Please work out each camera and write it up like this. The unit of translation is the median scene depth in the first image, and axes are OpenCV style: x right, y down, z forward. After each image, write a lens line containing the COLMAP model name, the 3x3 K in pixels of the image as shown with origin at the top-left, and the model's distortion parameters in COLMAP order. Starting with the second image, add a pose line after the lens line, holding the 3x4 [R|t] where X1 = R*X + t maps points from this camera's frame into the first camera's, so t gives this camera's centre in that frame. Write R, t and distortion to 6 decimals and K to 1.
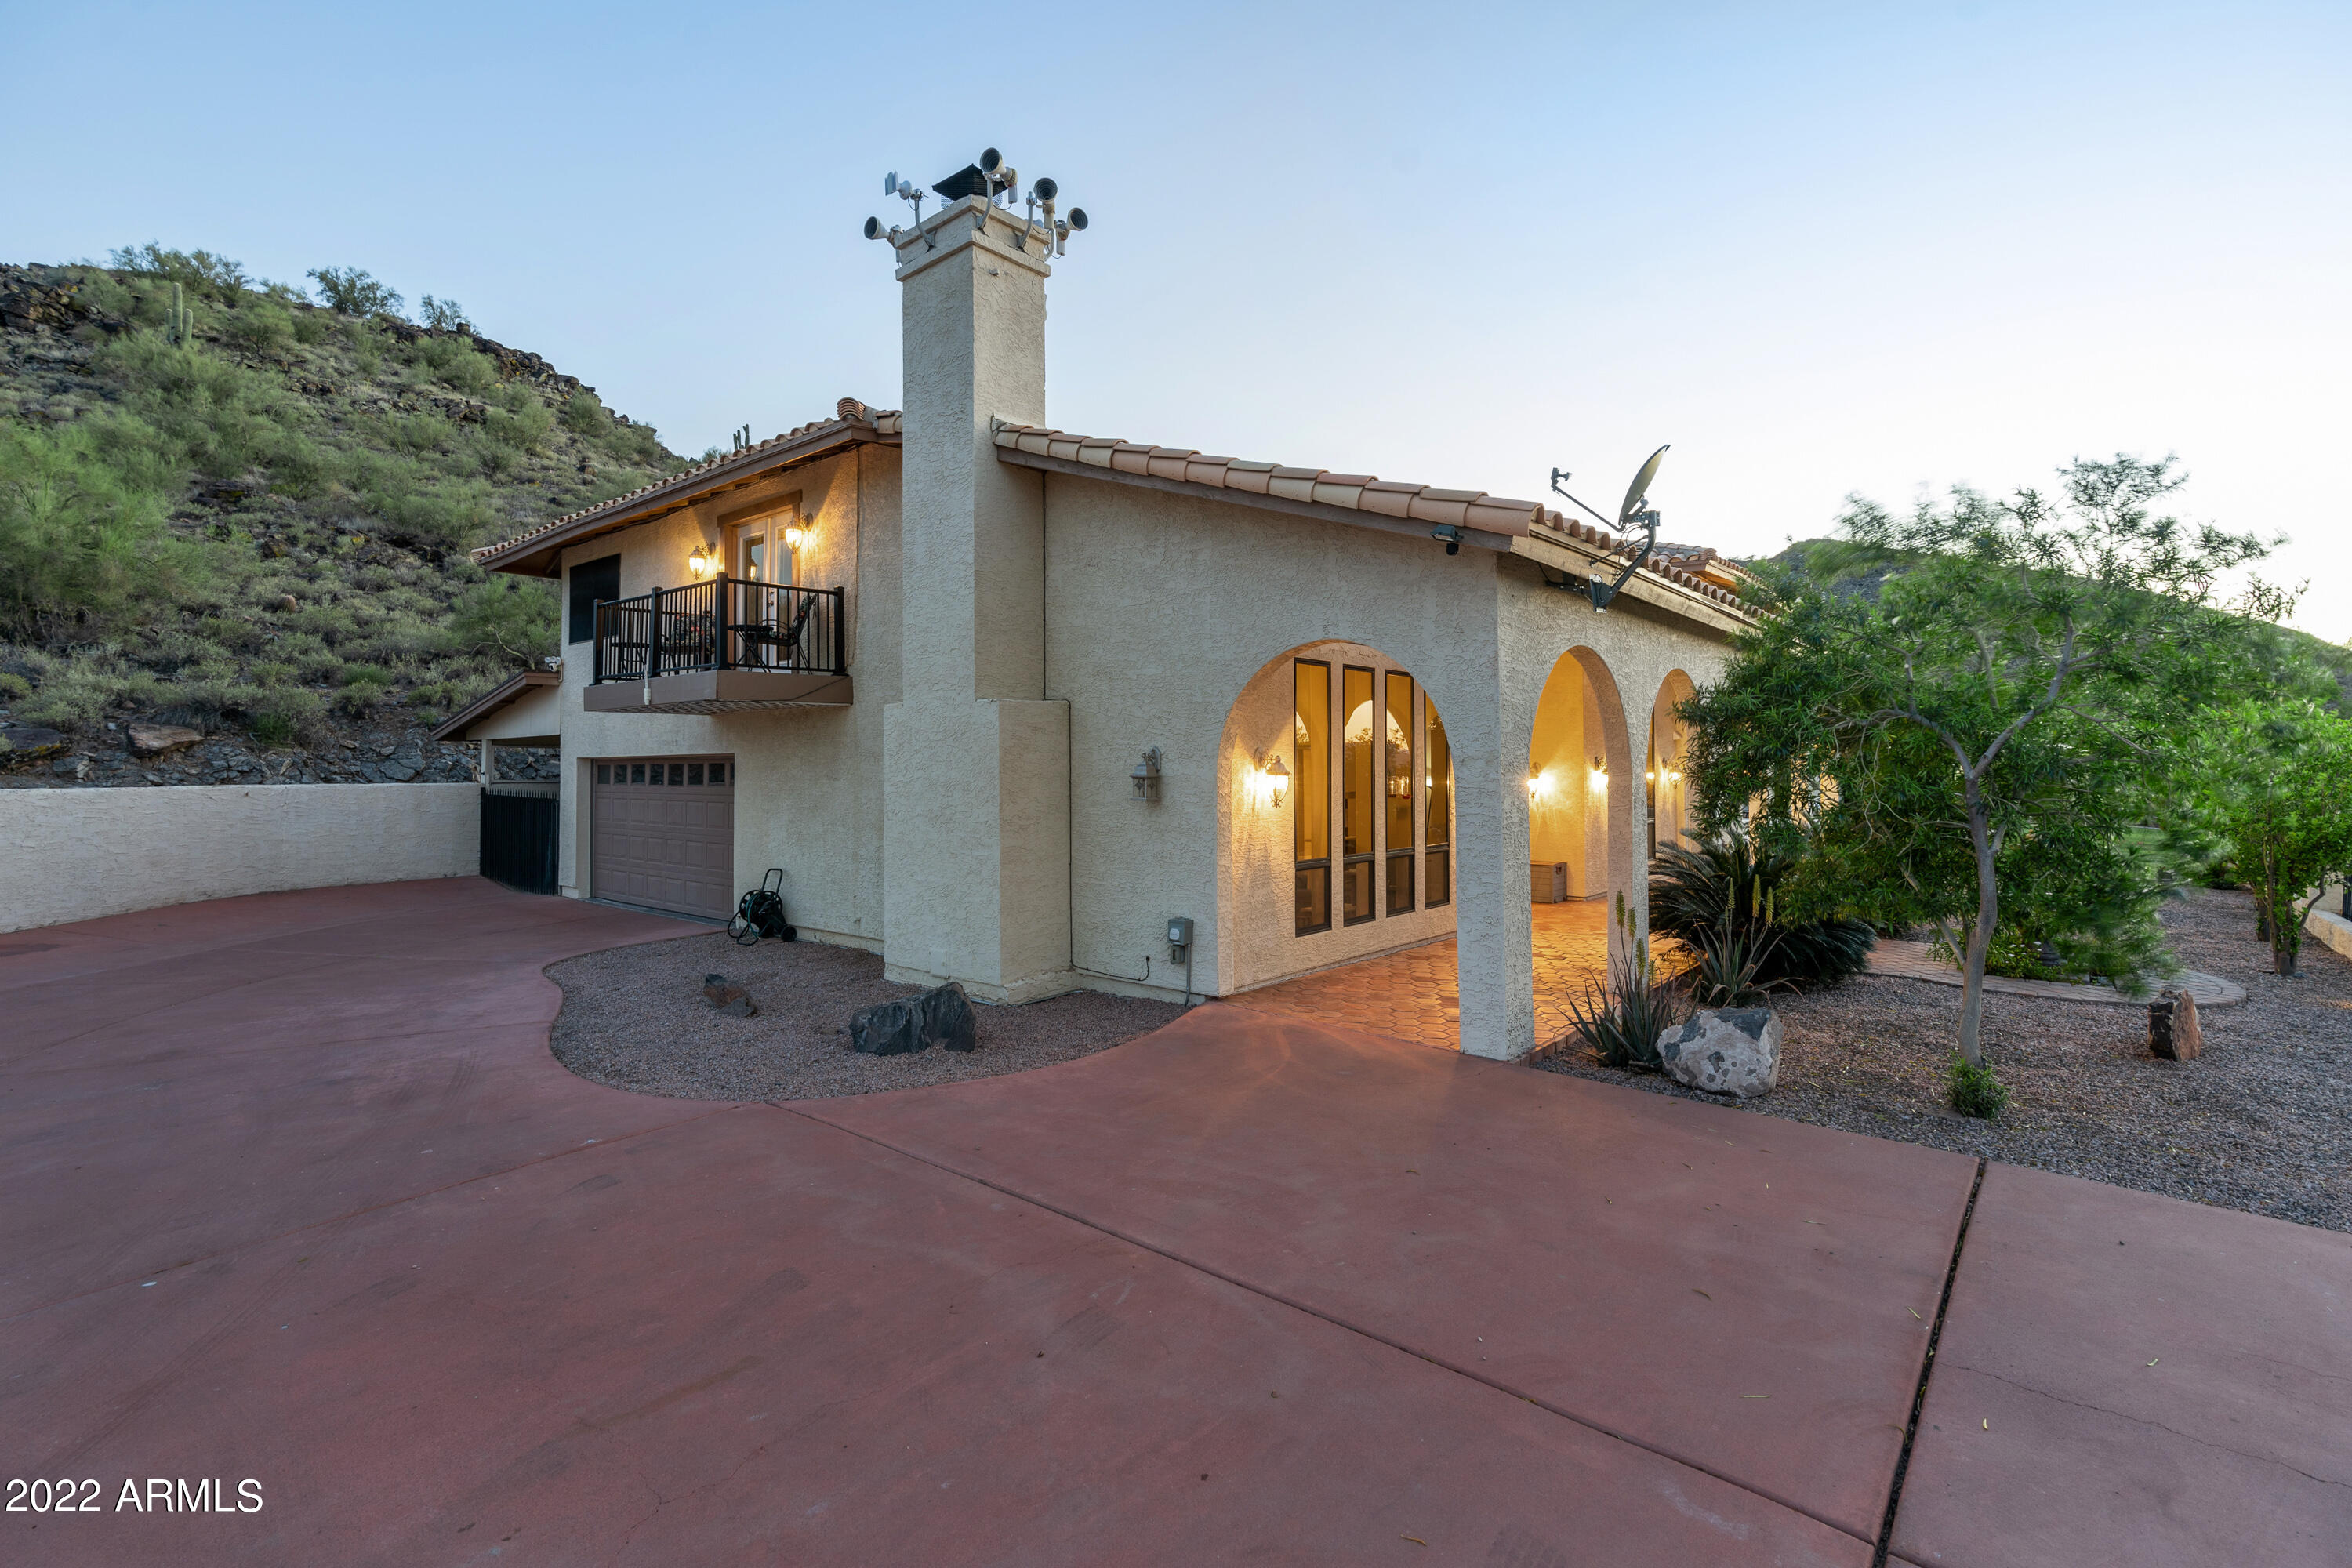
lens RADIAL K [[1114.9, 0, 1176.0], [0, 1114.9, 784.0], [0, 0, 1]] dist [-0.002612, -0.000774]
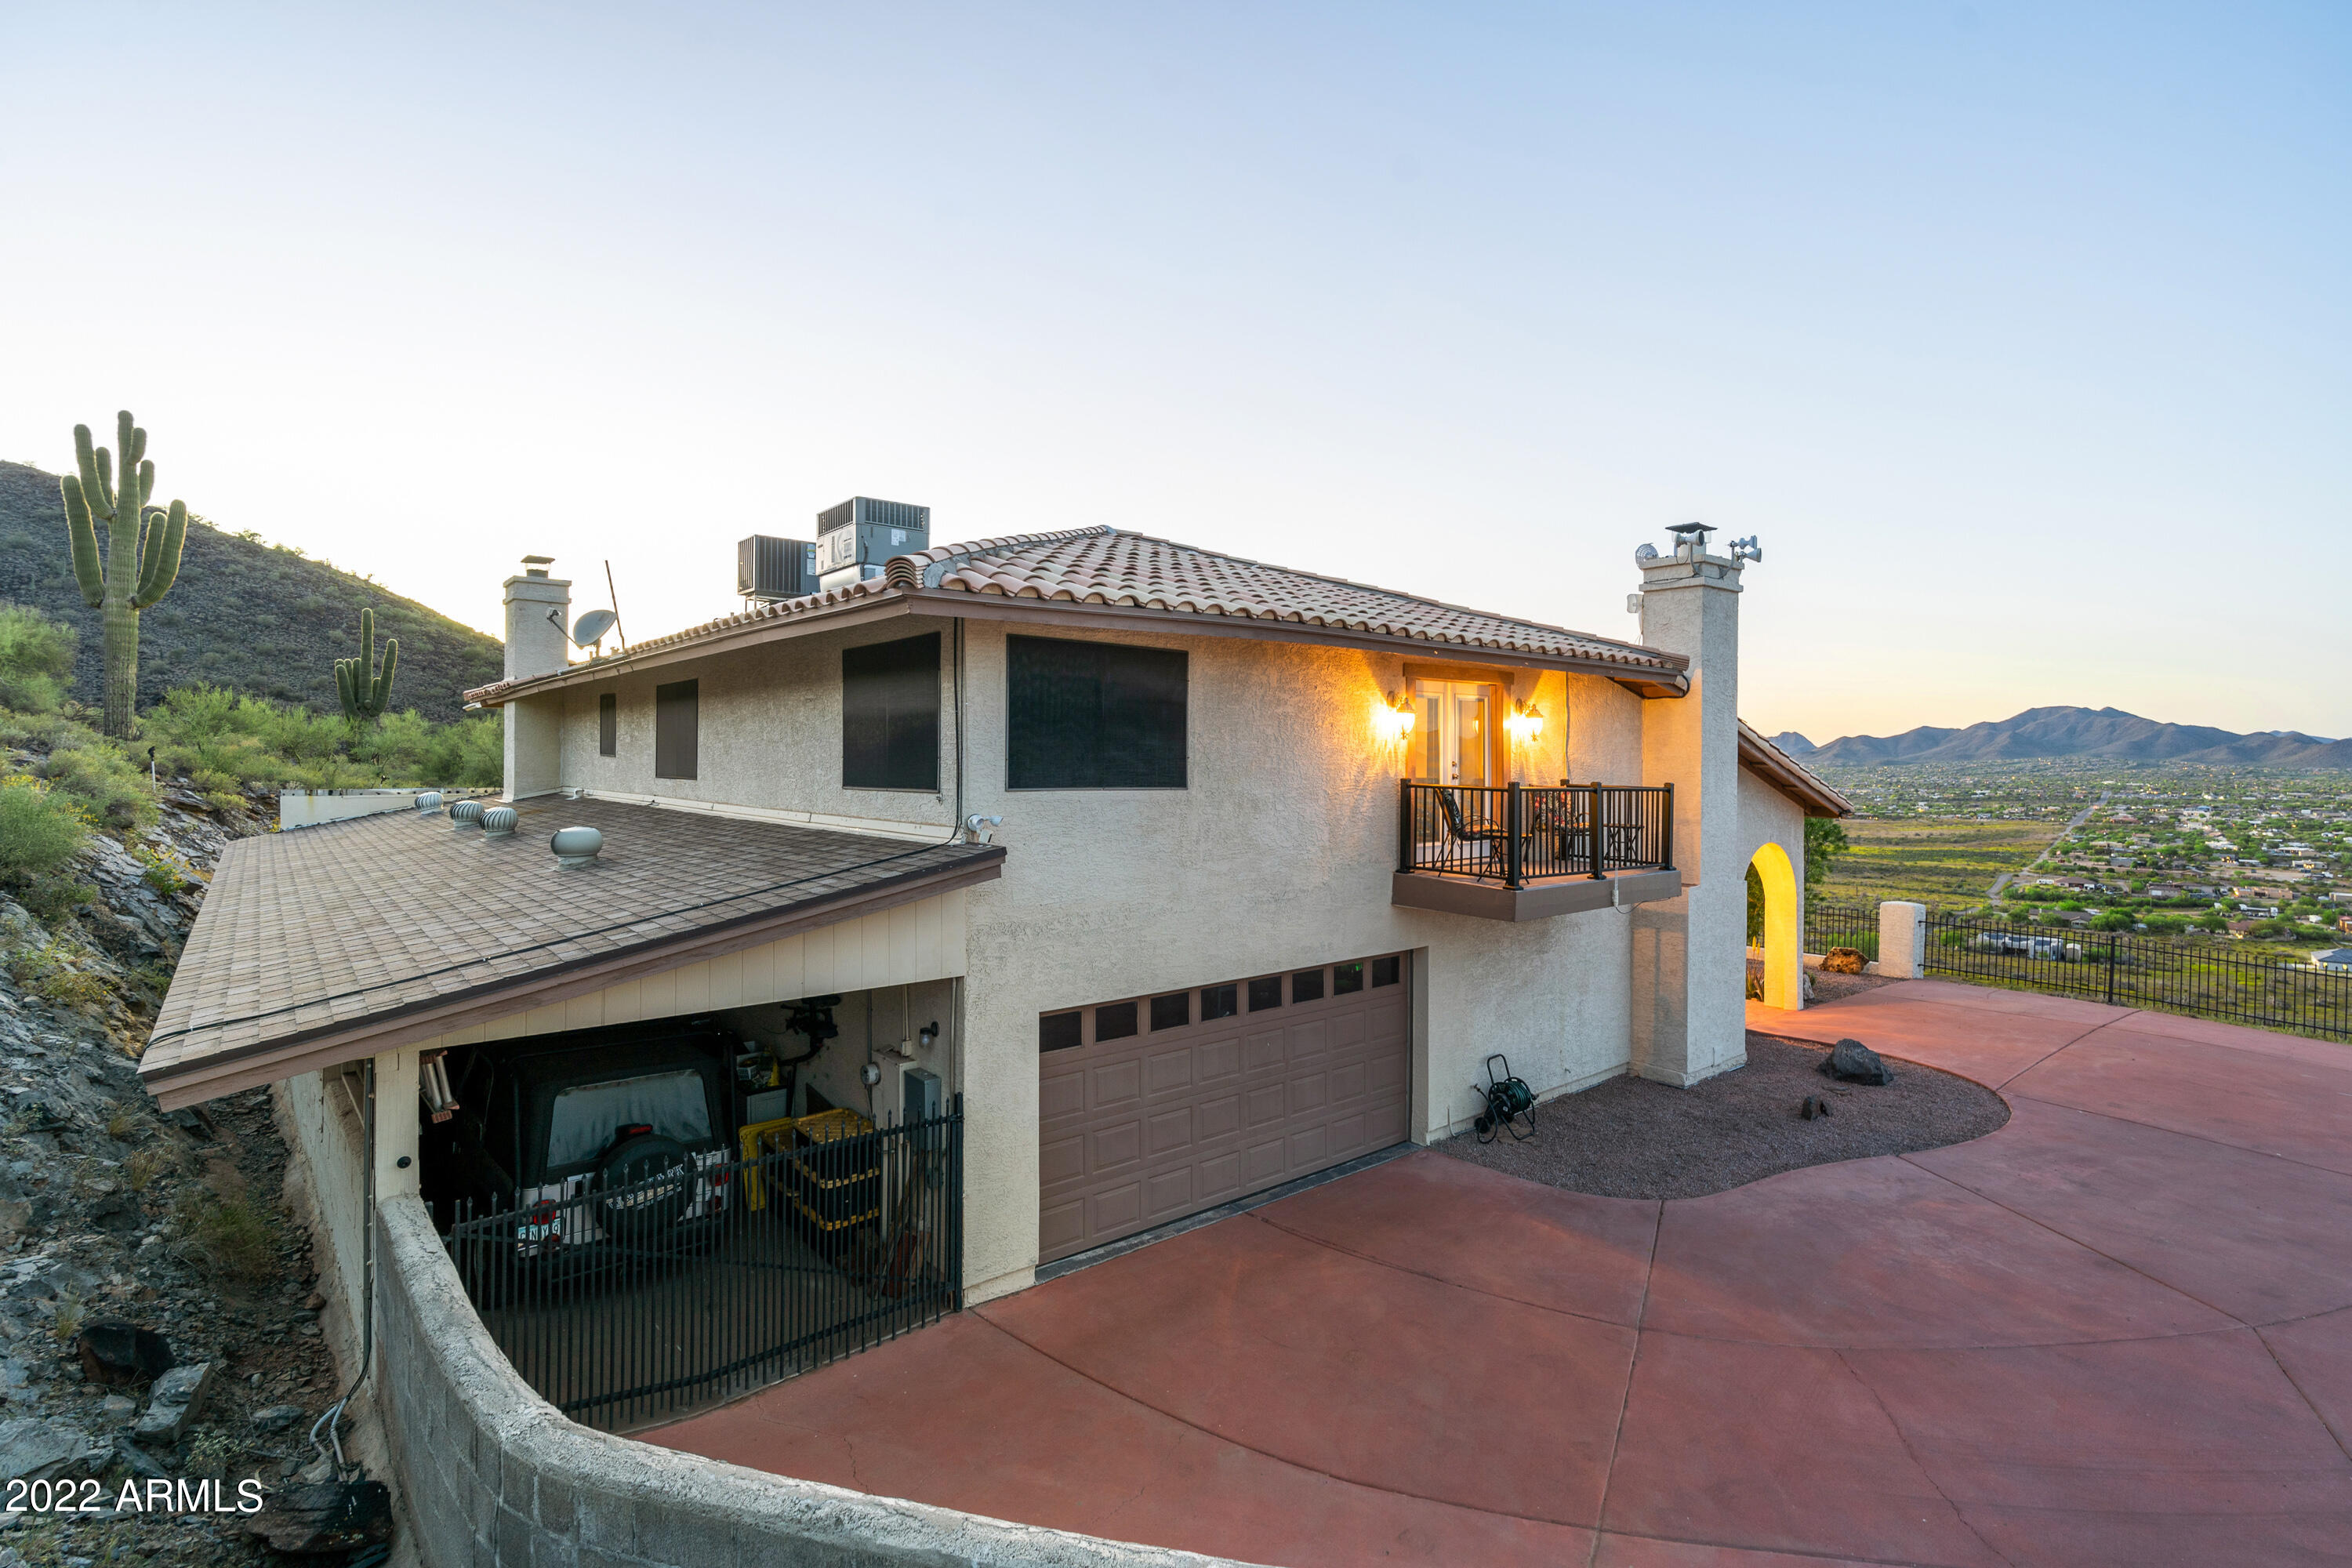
lens RADIAL K [[1135.7, 0, 1174.0], [0, 1135.7, 757.2], [0, 0, 1]] dist [0.000794, 0.000178]
pose [[0.166891, 0.001685, 0.985974, -1.400838], [0.013830, 0.999896, -0.004049, -0.188010], [-0.985878, 0.014312, 0.166850, 1.112826]]
